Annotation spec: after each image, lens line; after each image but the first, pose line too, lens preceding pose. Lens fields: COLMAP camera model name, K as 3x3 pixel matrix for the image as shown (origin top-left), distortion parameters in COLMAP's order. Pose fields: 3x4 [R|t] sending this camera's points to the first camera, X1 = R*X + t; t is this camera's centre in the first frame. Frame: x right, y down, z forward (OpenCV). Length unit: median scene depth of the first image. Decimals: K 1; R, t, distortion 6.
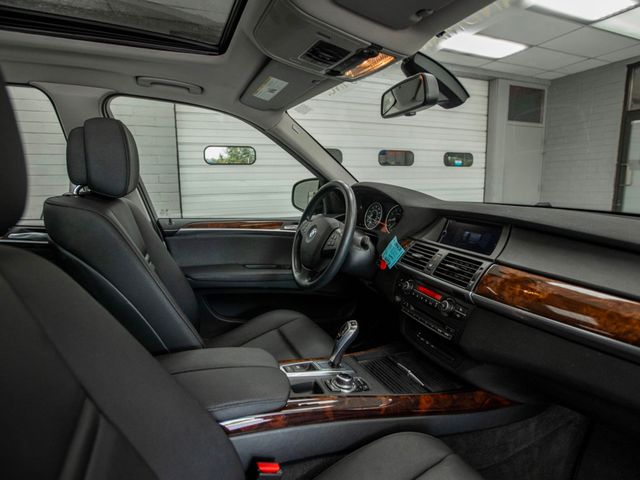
lens RADIAL K [[342.2, 0, 309.2], [0, 342.2, 238.8], [0, 0, 1]] dist [-0.033191, 0.000507]
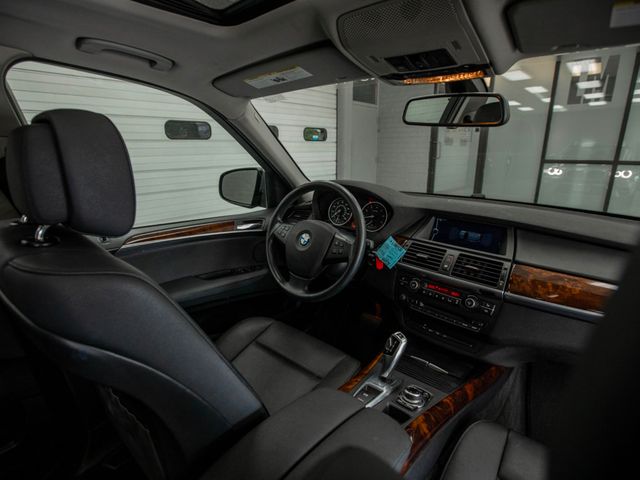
lens RADIAL K [[326.5, 0, 297.2], [0, 326.5, 238.0], [0, 0, 1]] dist [-0.034664, 0.000506]
pose [[0.902743, -0.108853, 0.416181, -0.416508], [0.065279, 0.990916, 0.117579, -0.138565], [-0.425199, -0.078976, 0.901648, 0.236251]]
